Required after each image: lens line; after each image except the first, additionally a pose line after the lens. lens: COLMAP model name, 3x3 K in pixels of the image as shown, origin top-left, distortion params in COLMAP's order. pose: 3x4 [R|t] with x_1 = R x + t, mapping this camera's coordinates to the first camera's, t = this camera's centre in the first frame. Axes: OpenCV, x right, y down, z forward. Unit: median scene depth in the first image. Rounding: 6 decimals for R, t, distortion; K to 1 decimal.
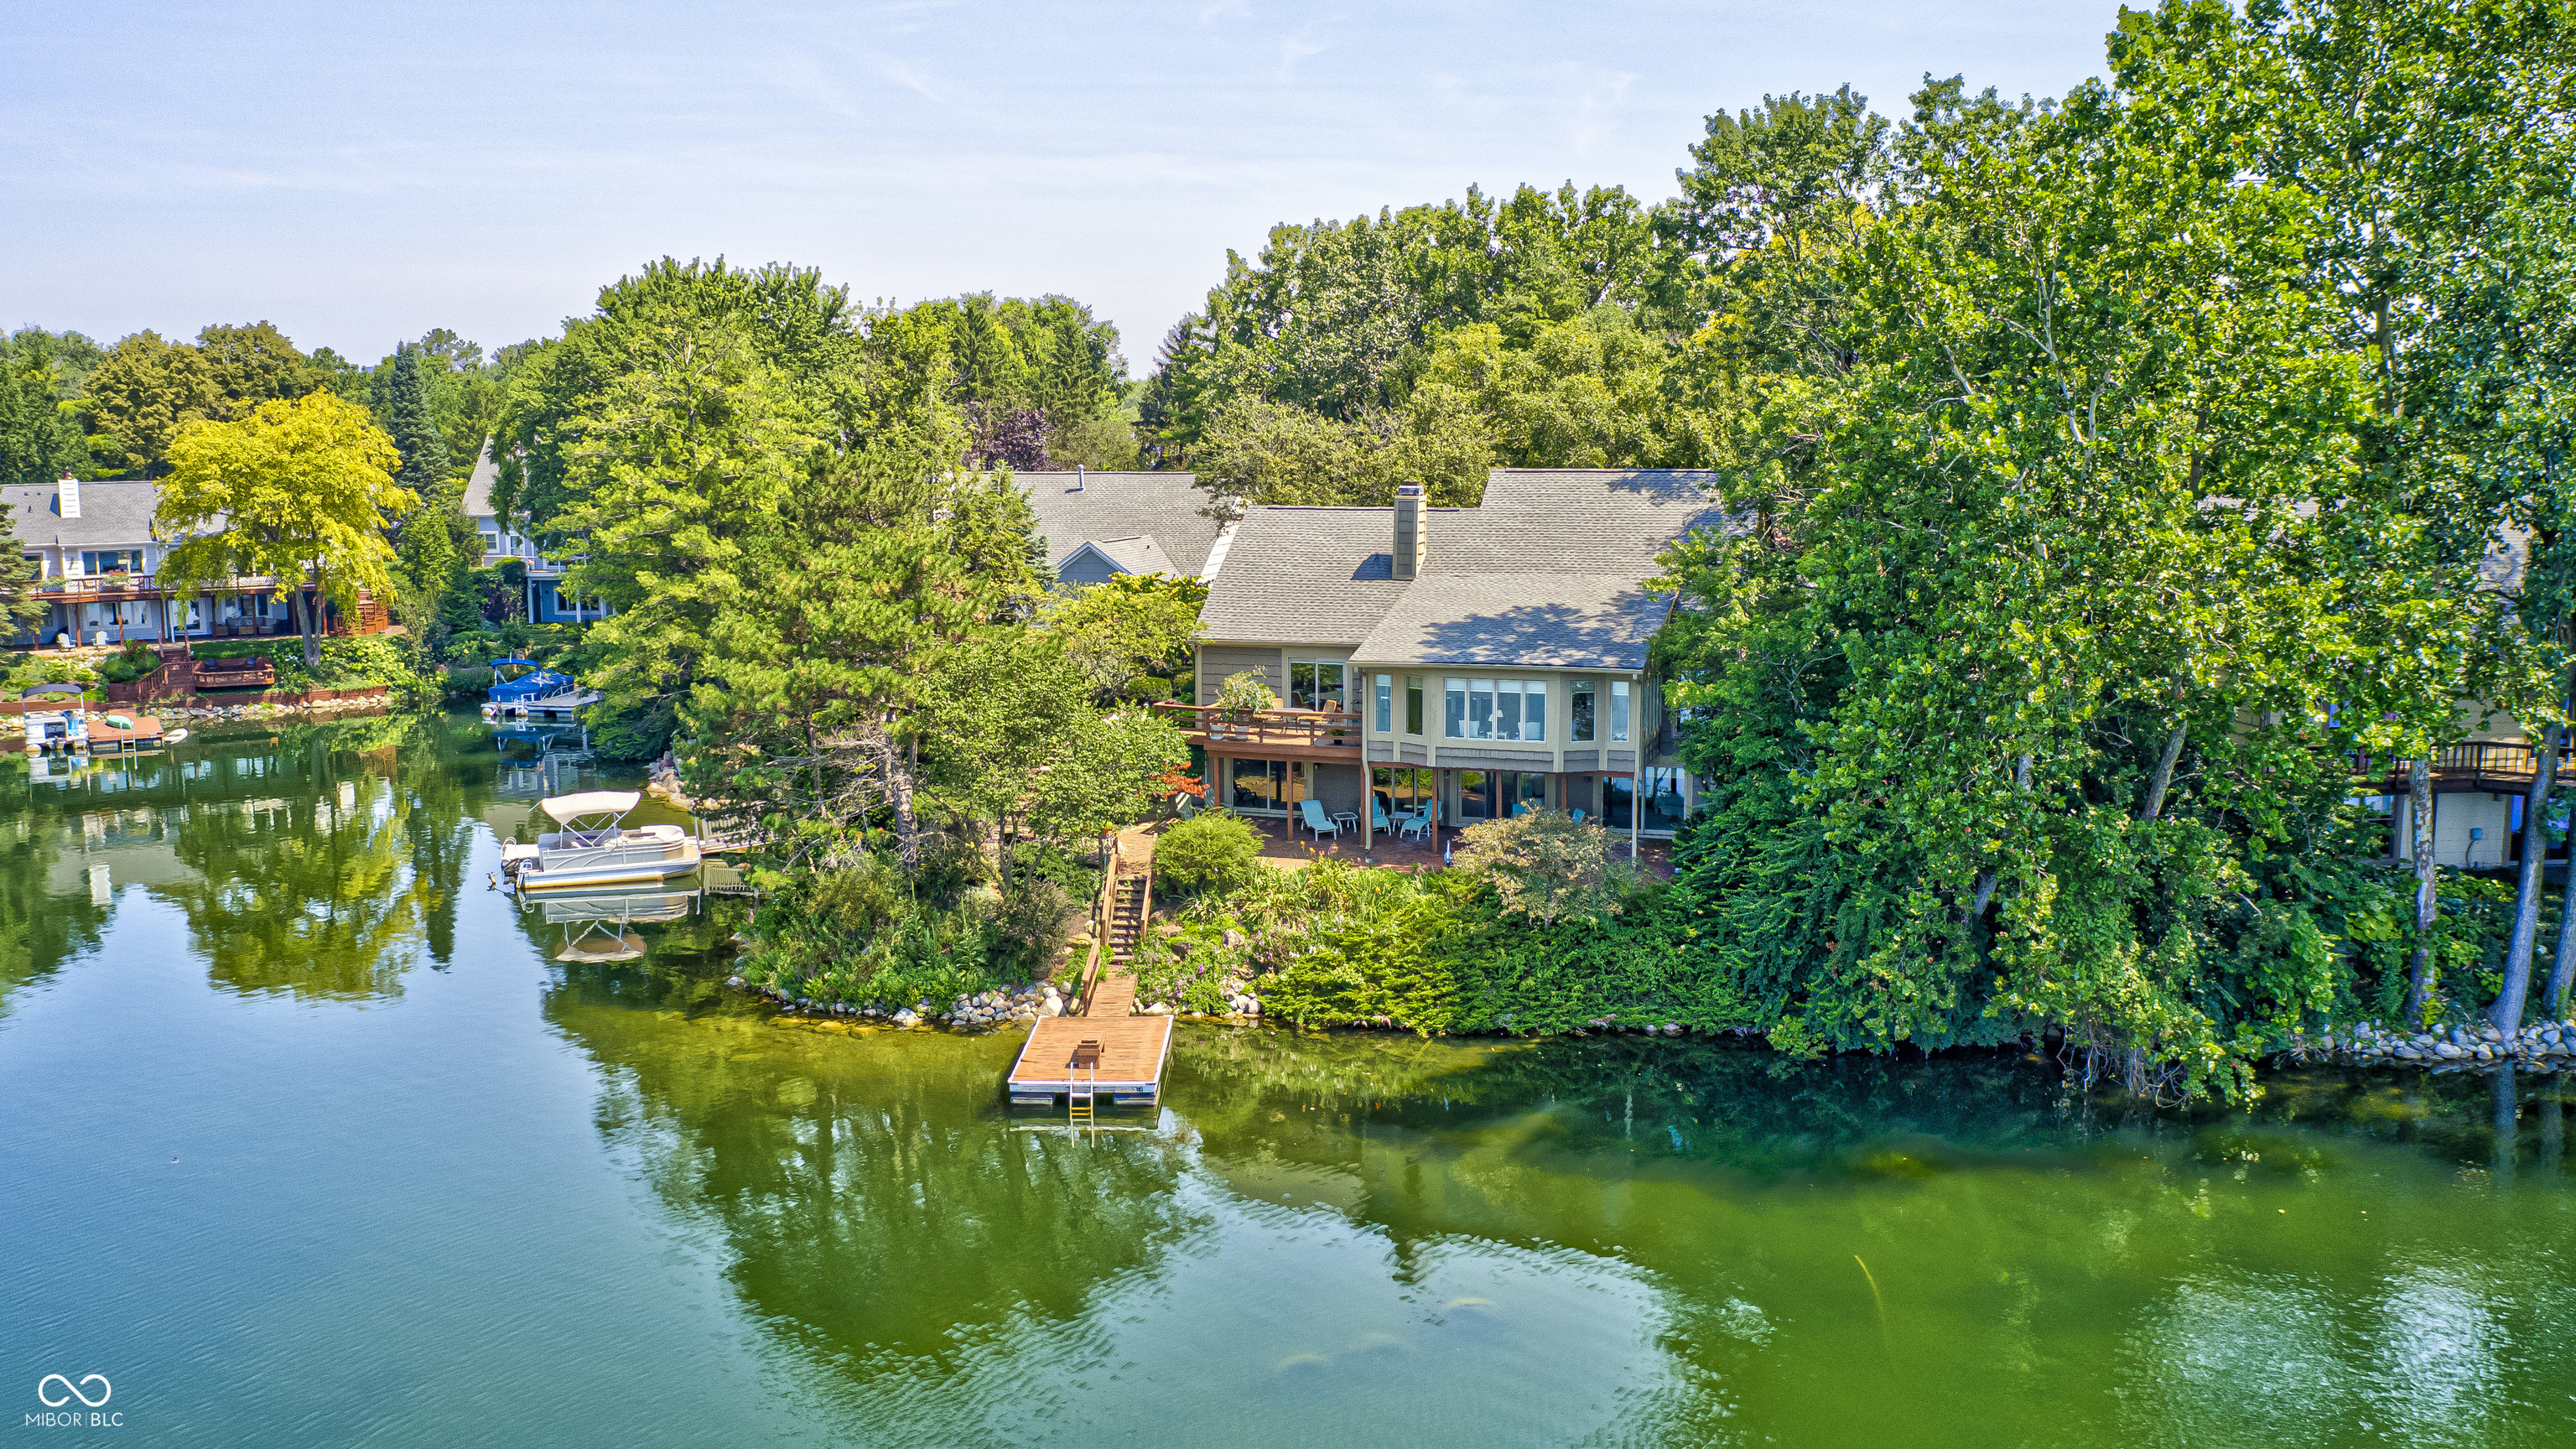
lens RADIAL K [[2297.8, 0, 1289.8], [0, 2297.8, 726.5], [0, 0, 1]] dist [-0.032143, -0.007572]
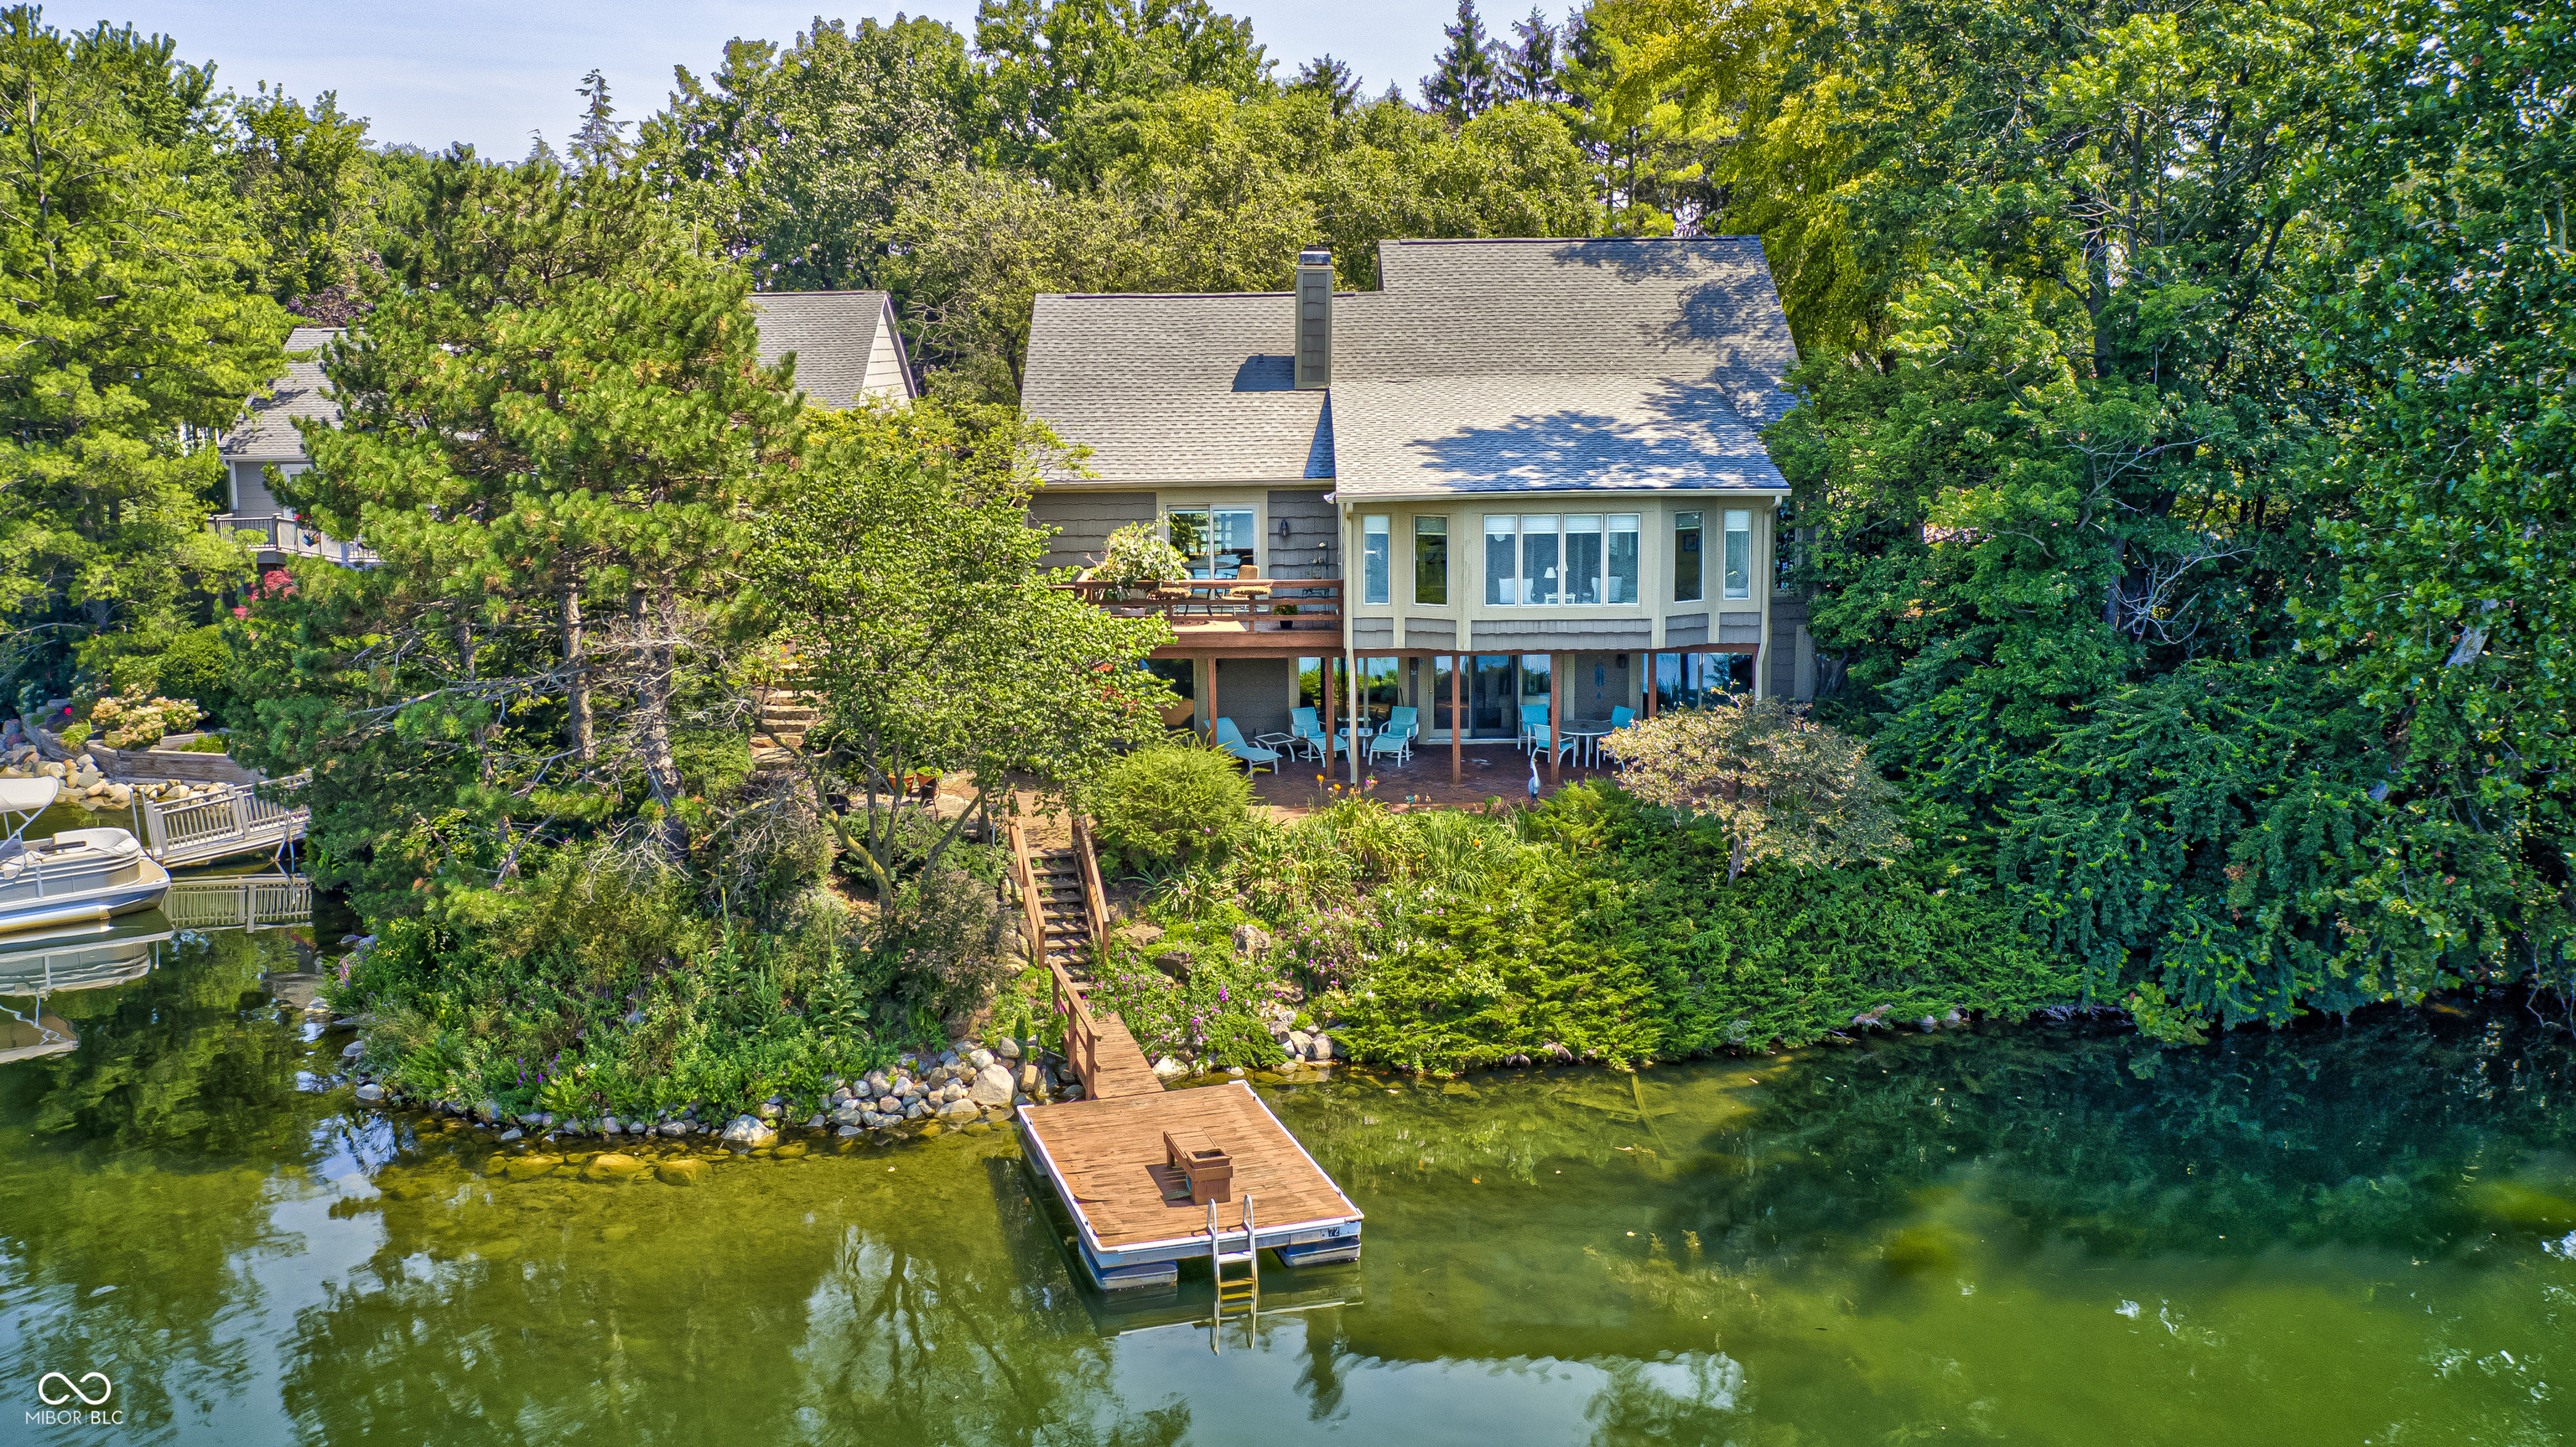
lens RADIAL K [[2297.5, 0, 1266.6], [0, 2297.5, 660.0], [0, 0, 1]] dist [-0.032143, -0.007572]
pose [[0.947459, -0.049251, 0.316061, -0.214491], [0.051411, 0.998676, 0.001508, 0.017333], [-0.315717, 0.014821, 0.948738, 0.421141]]
